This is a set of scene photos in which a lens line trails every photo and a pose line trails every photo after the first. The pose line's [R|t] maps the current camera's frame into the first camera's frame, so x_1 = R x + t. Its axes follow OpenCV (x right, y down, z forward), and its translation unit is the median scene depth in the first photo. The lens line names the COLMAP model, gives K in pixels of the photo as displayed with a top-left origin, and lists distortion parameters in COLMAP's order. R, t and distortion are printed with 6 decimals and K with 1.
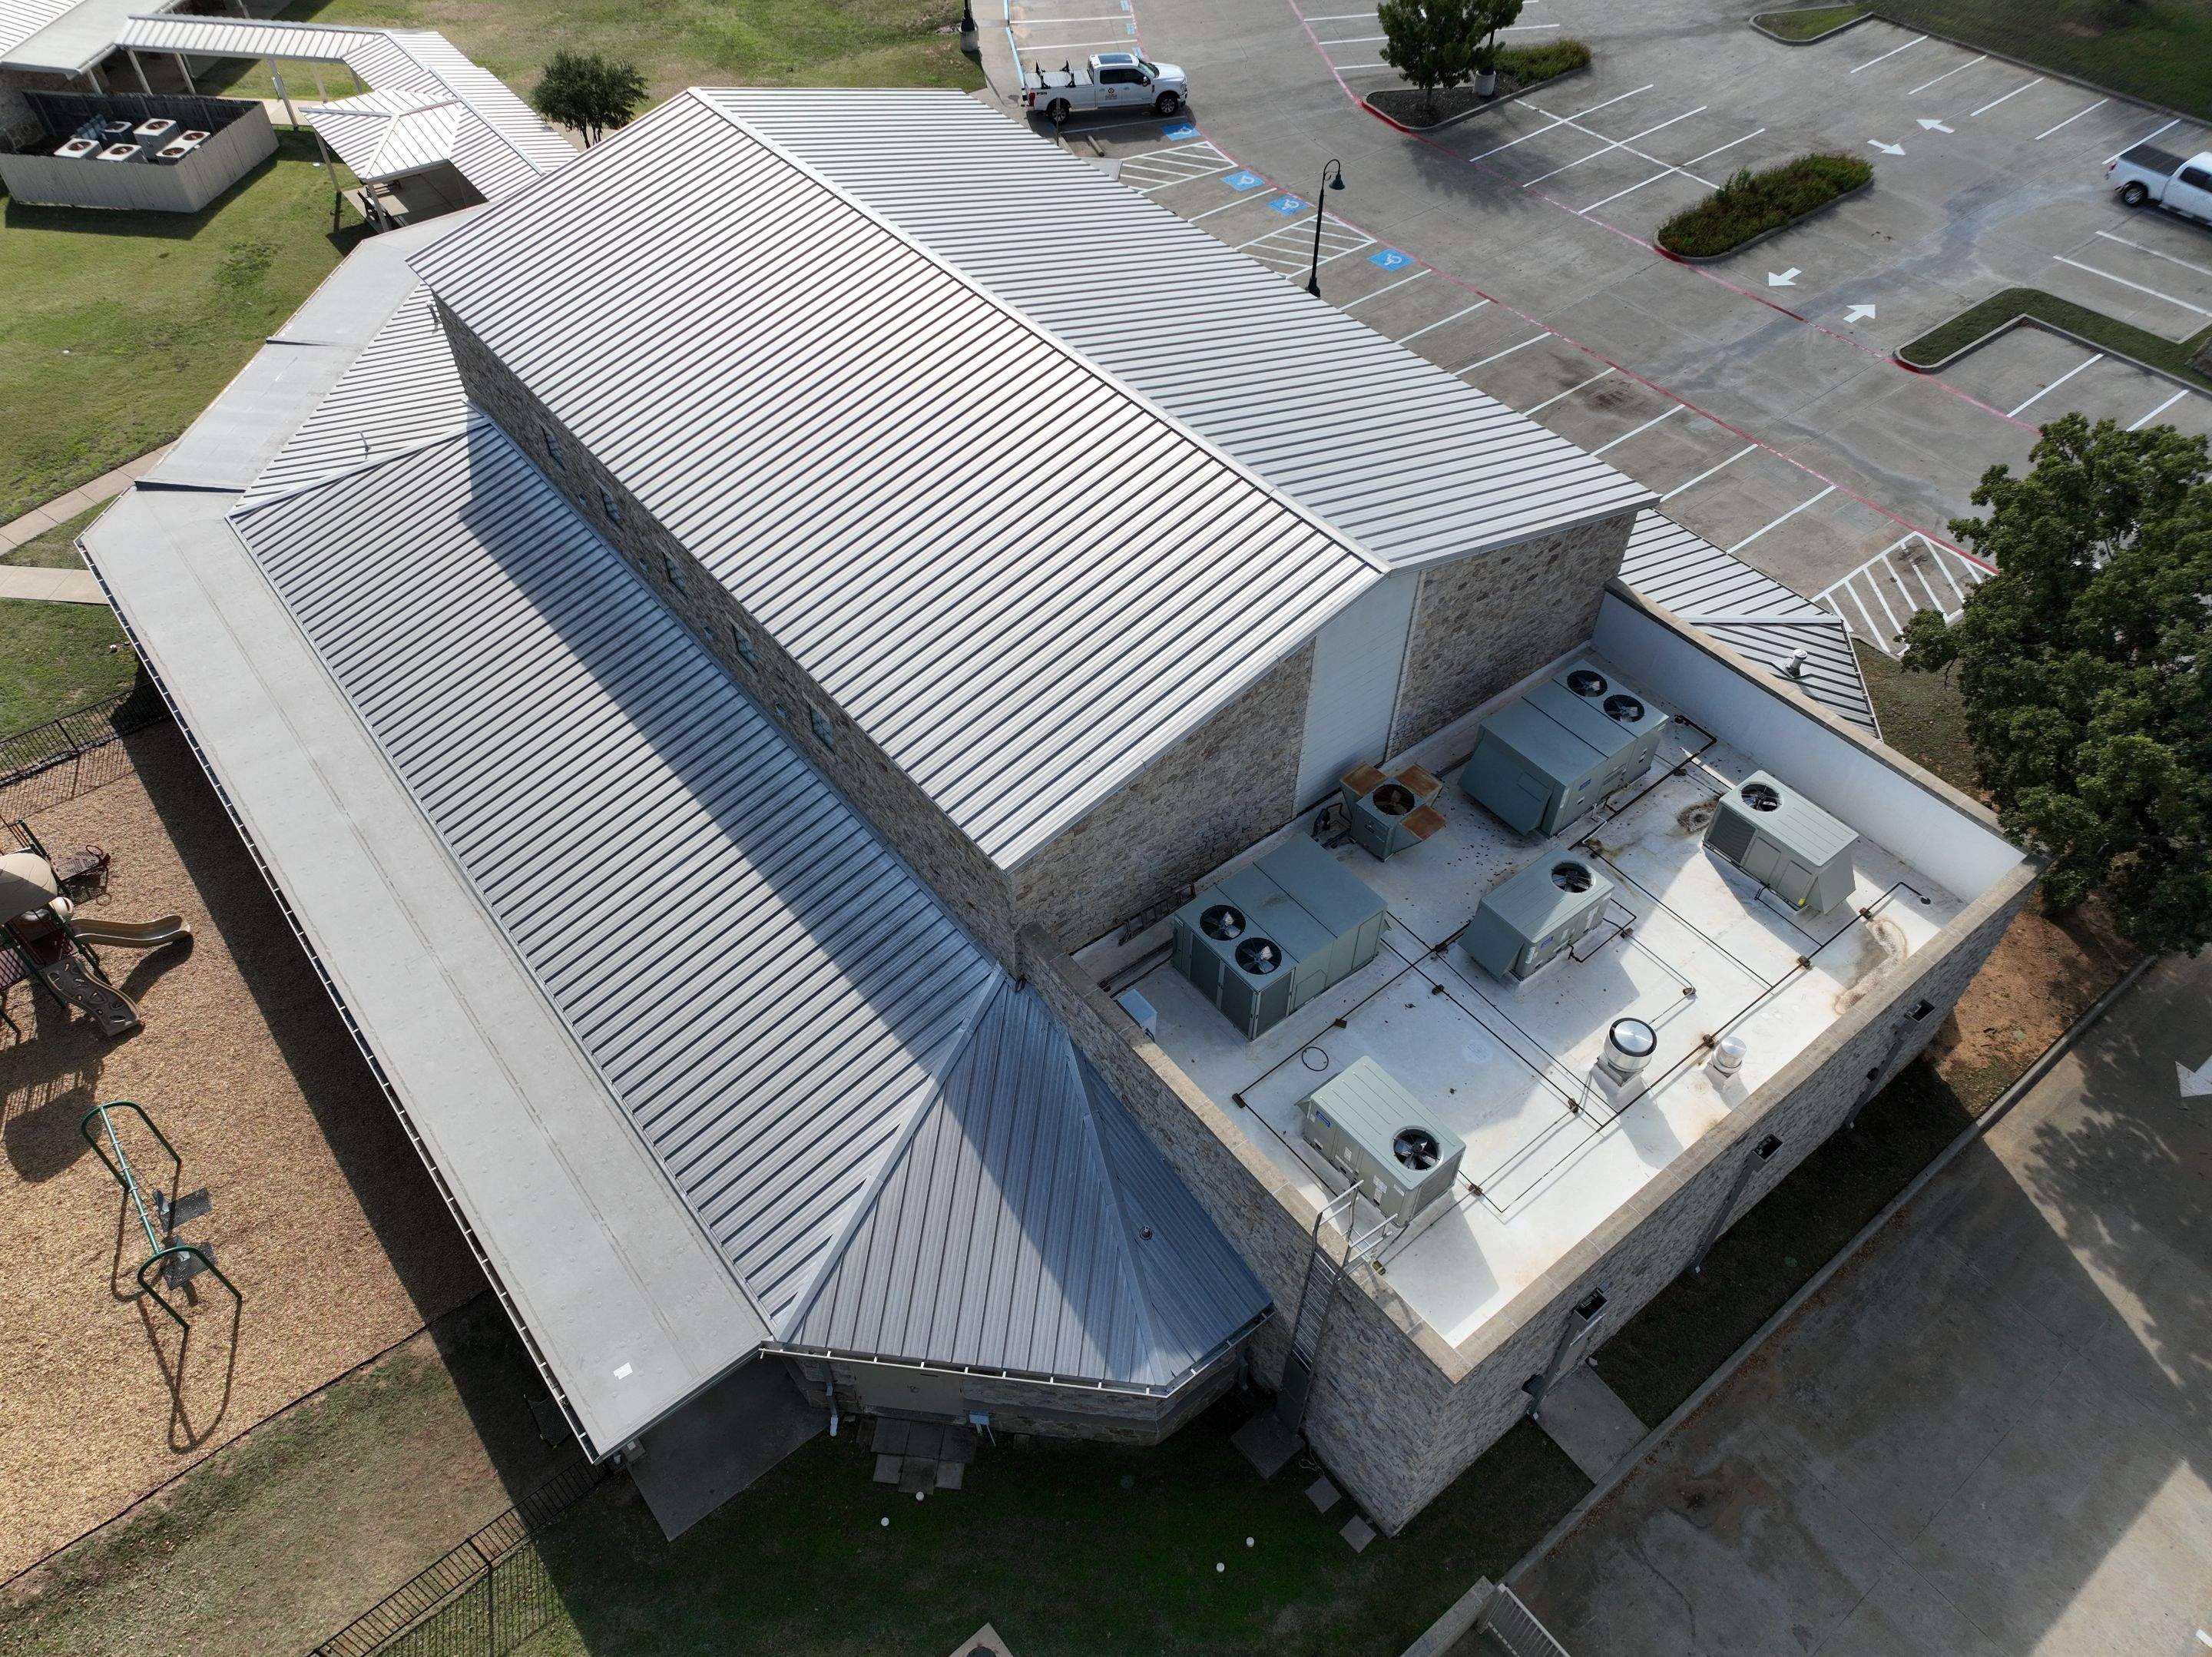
lens RADIAL K [[1554.6, 0, 1110.6], [0, 1554.6, 825.9], [0, 0, 1]] dist [-0.007139, 0.026916]
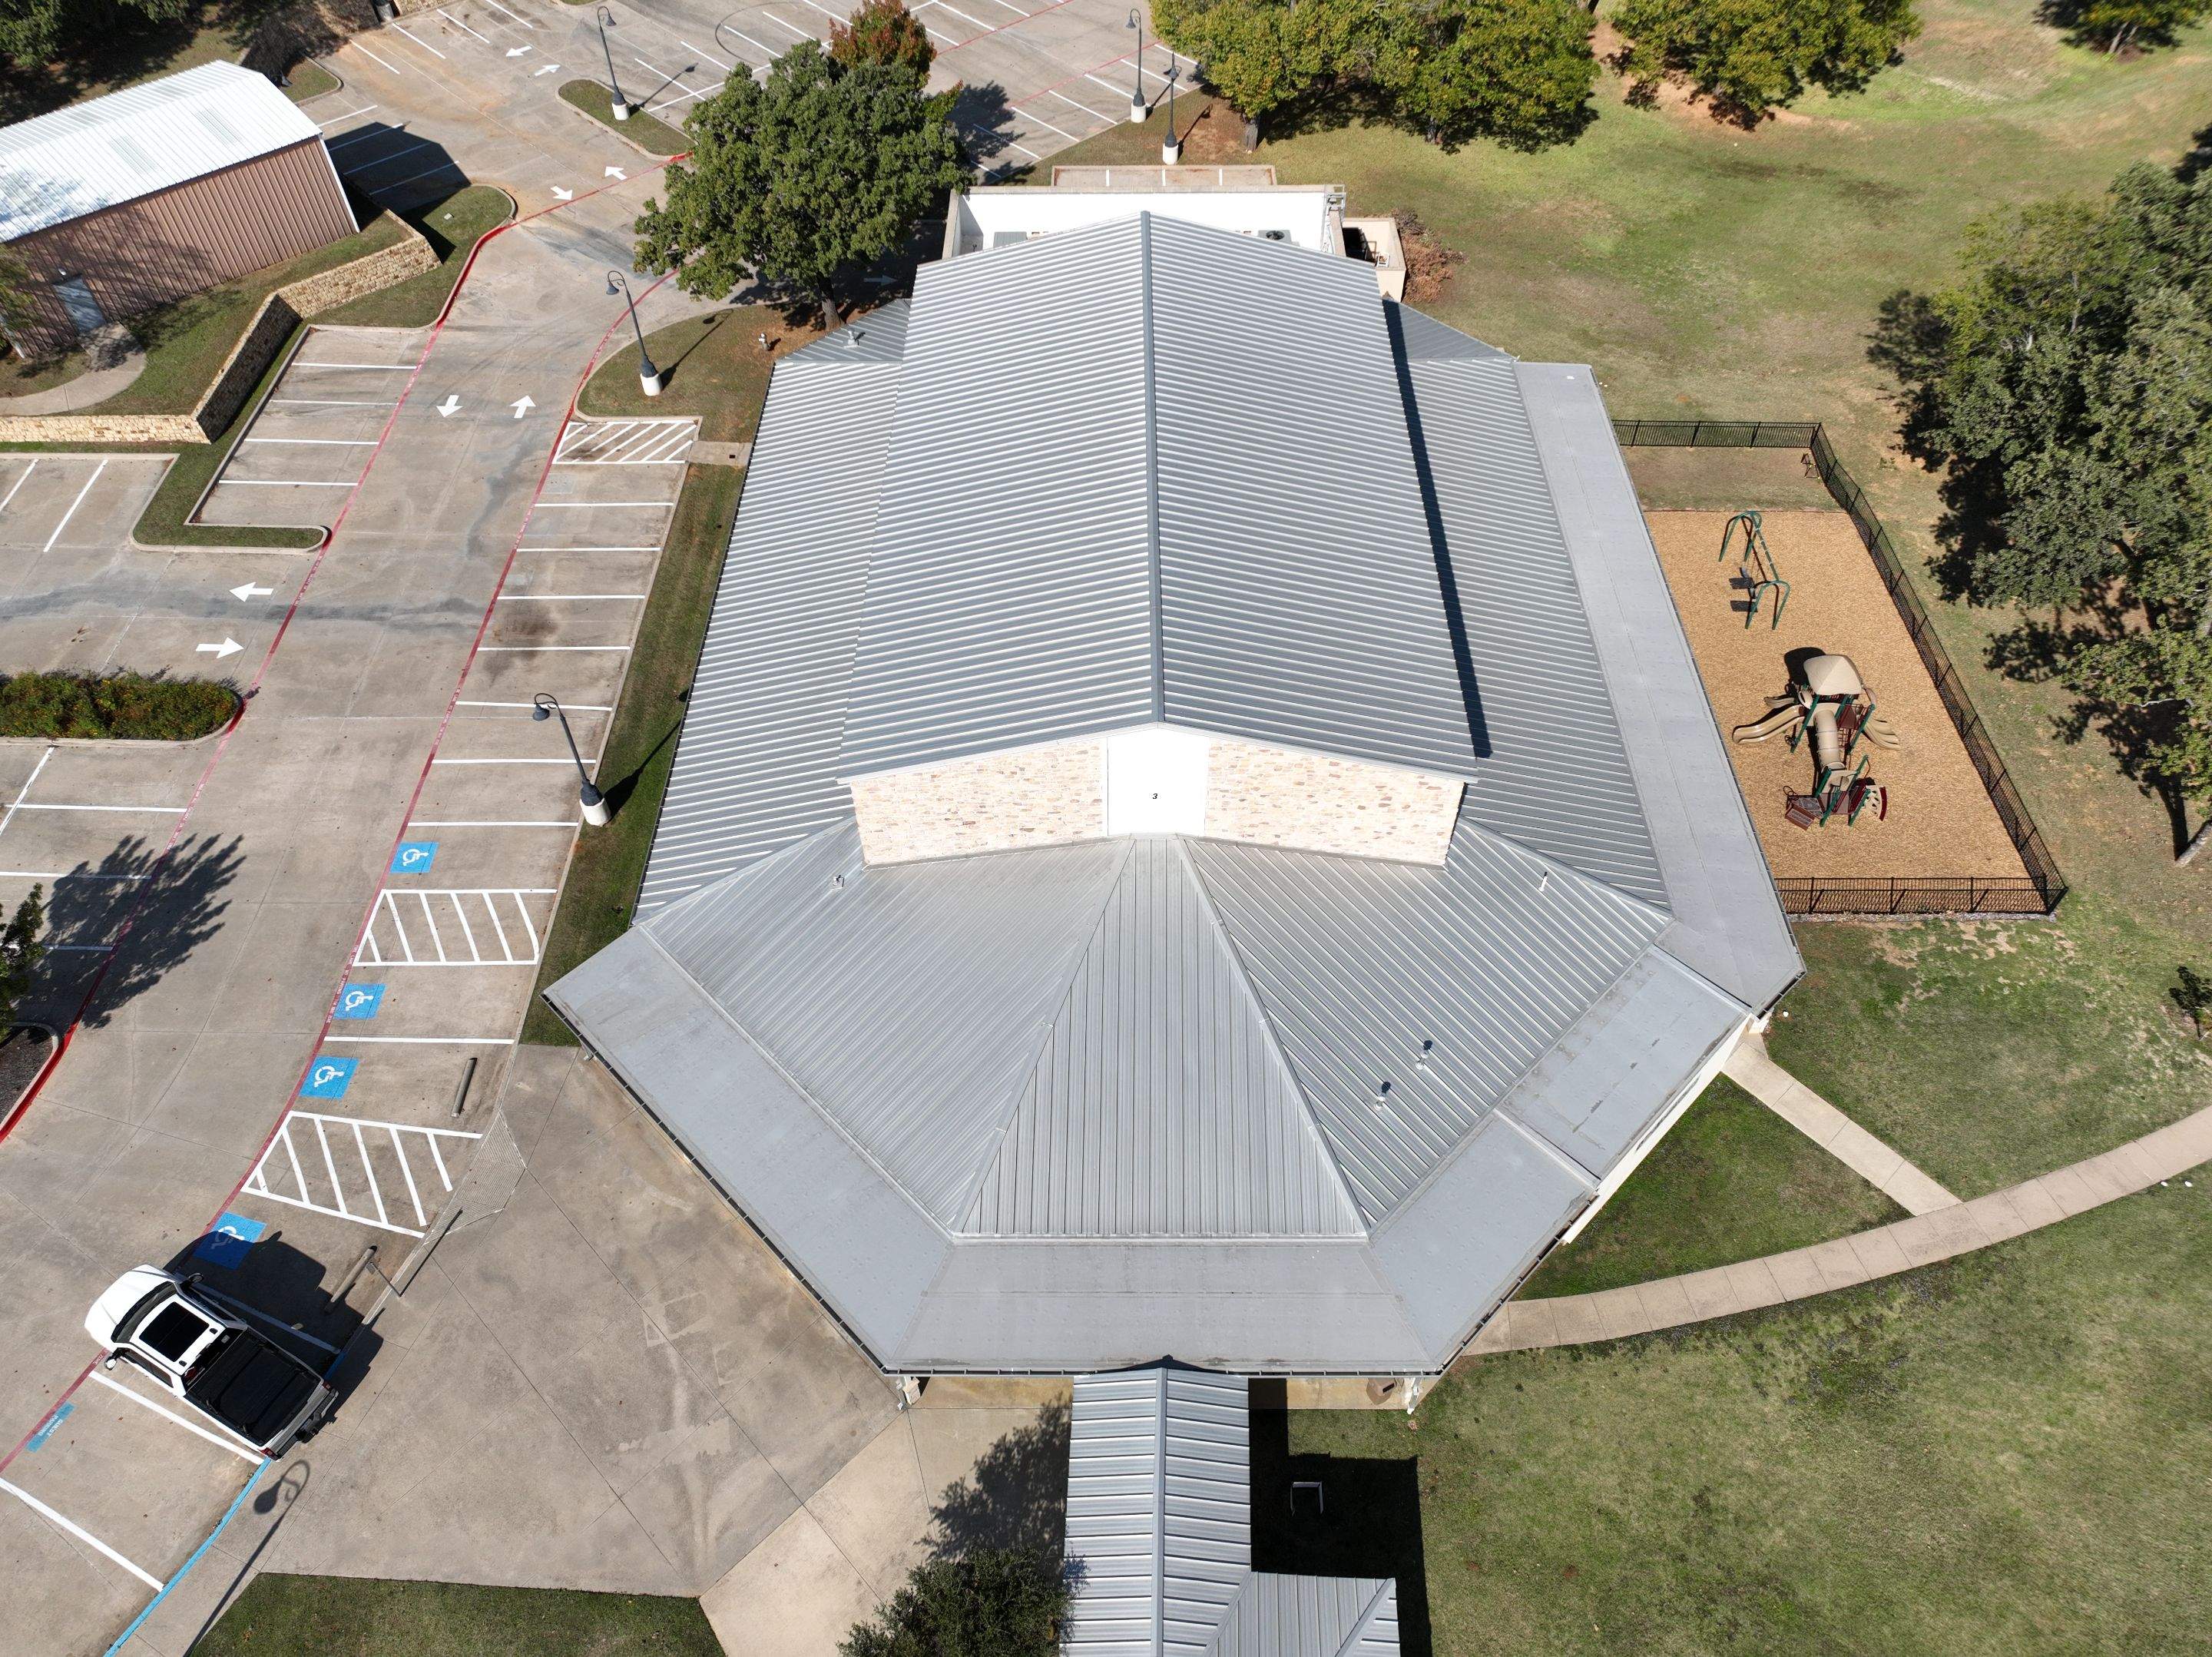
lens RADIAL K [[1554.6, 0, 1107.8], [0, 1554.6, 827.8], [0, 0, 1]] dist [-0.007139, 0.026916]
pose [[-0.781969, -0.471917, 0.407209, -0.945395], [0.461454, 0.000886, 0.887164, -1.898811], [-0.419028, 0.881643, 0.217075, 1.229050]]
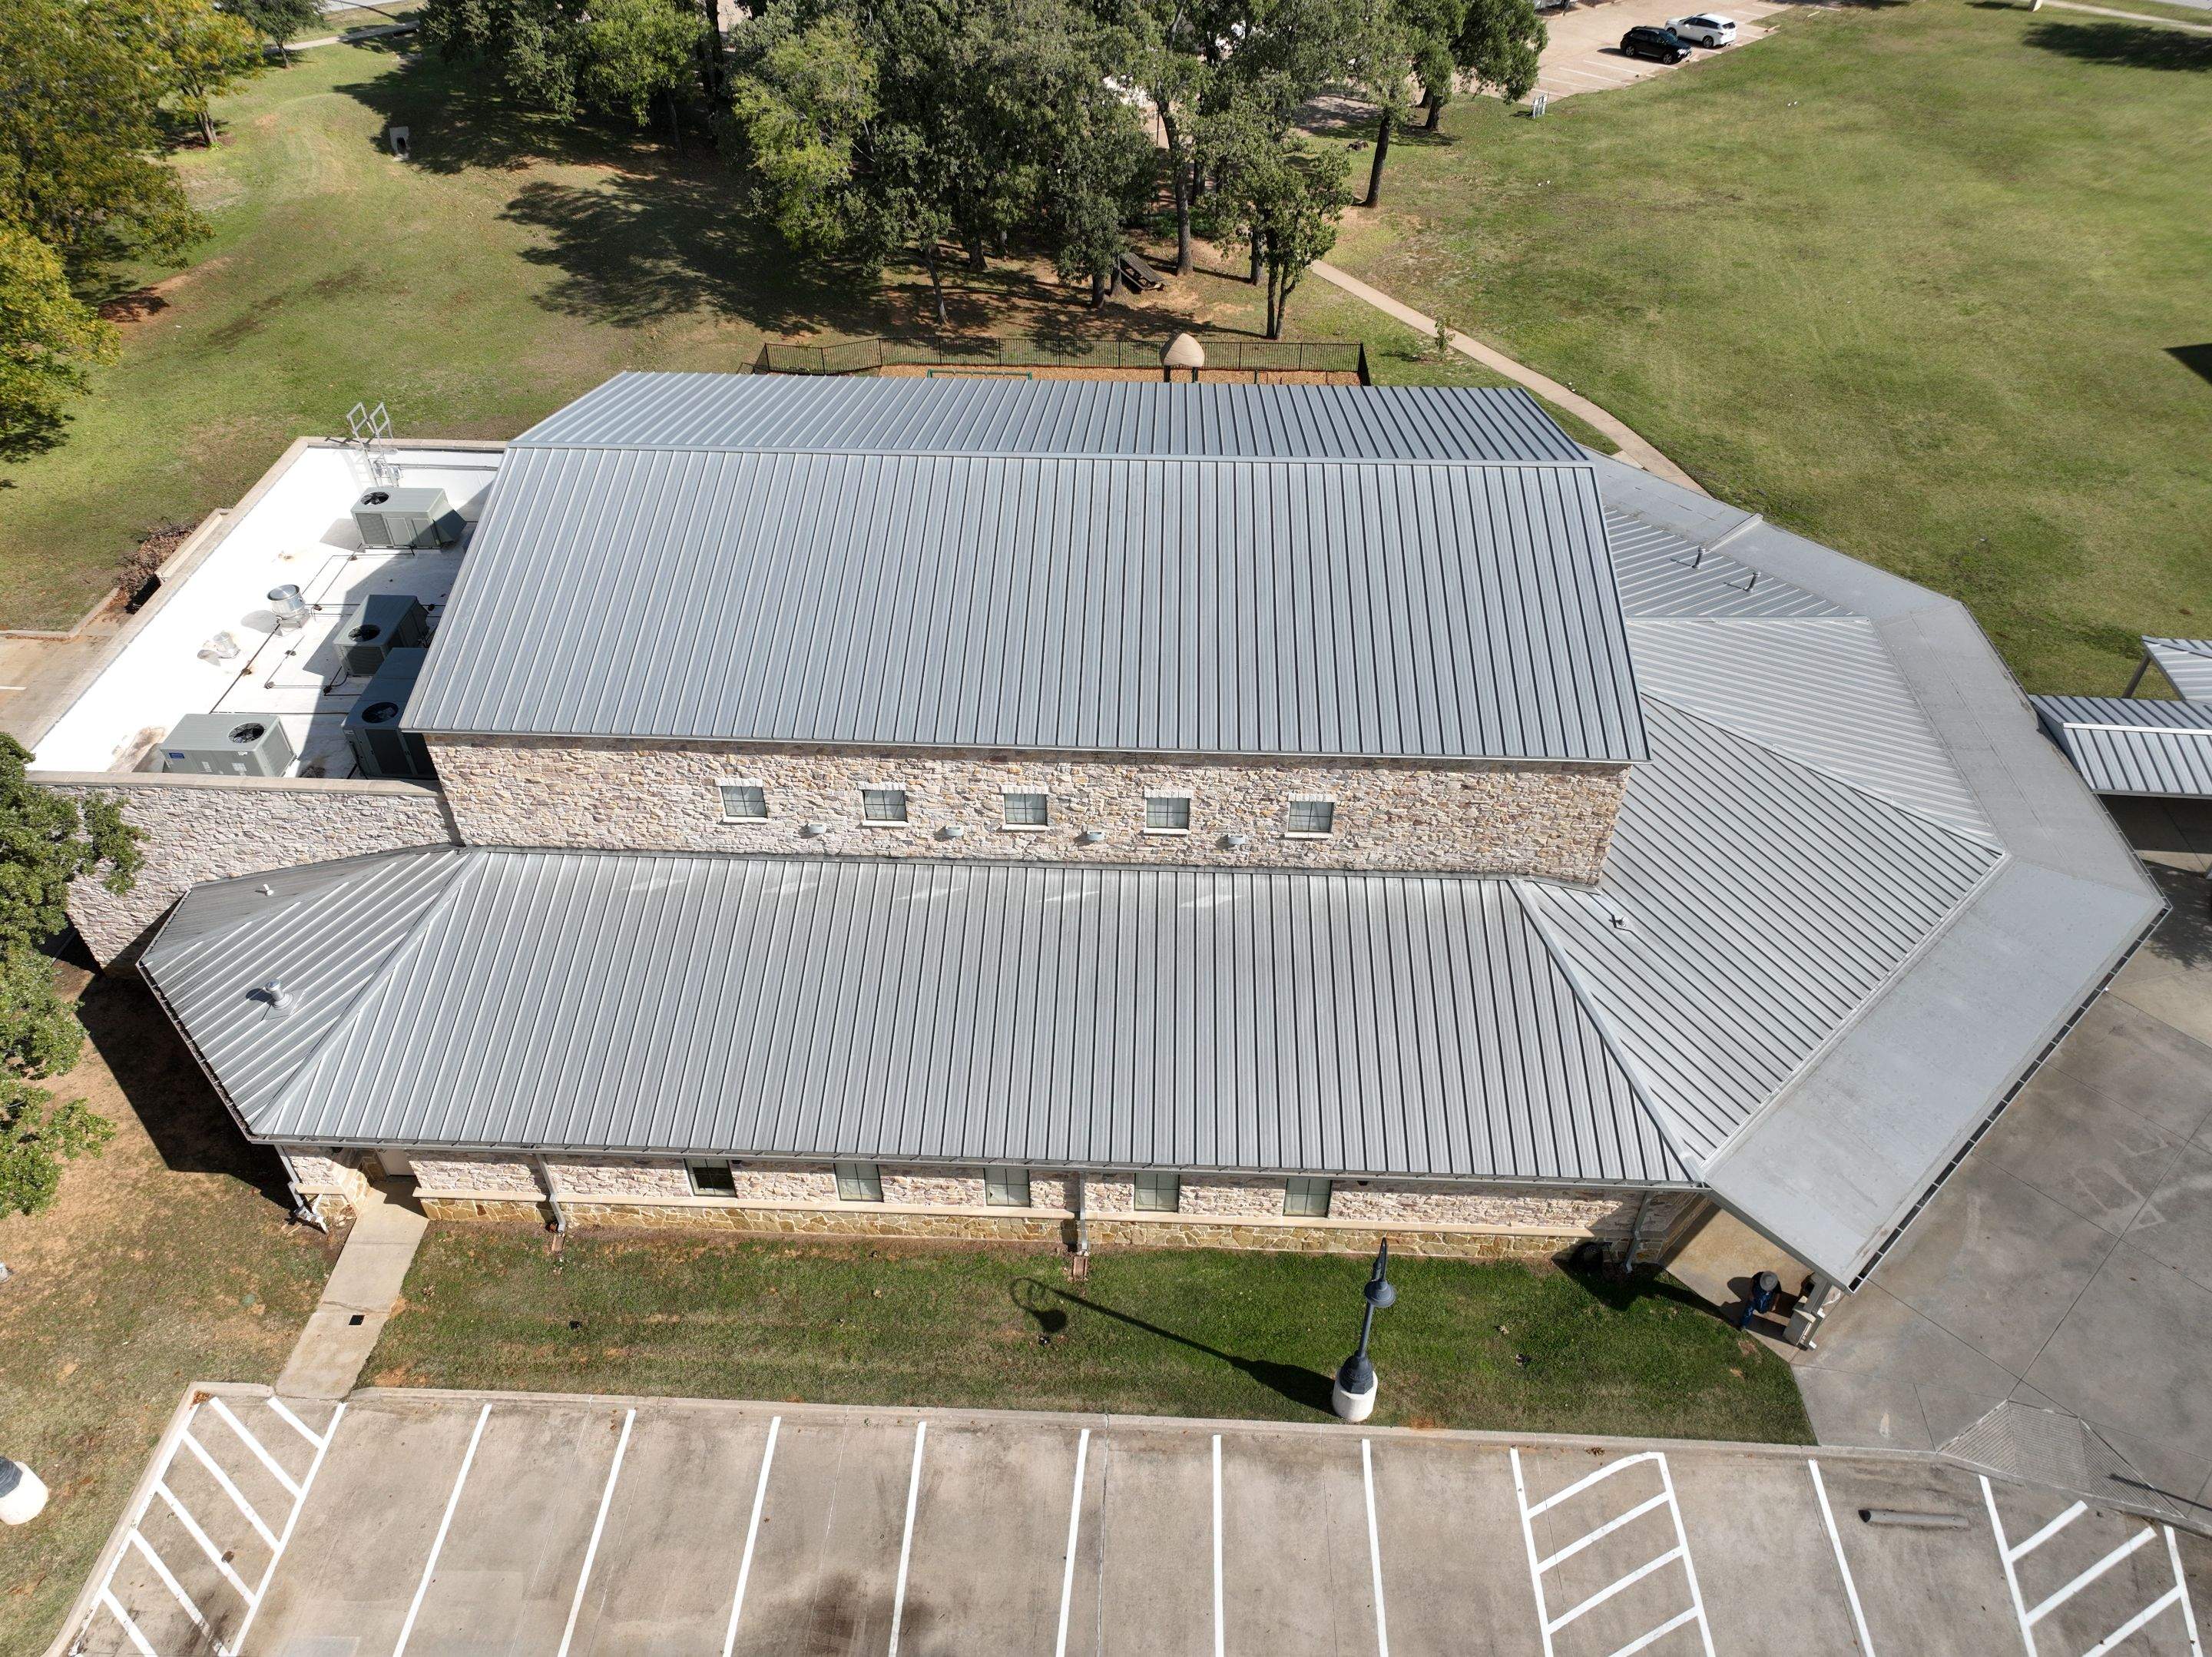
lens RADIAL K [[1554.6, 0, 1107.4], [0, 1554.6, 826.6], [0, 0, 1]] dist [-0.007139, 0.026916]
pose [[-0.651507, 0.495533, -0.574444, 0.746809], [-0.561164, 0.194774, 0.804462, -1.413267], [0.510524, 0.846469, 0.151179, 1.280044]]
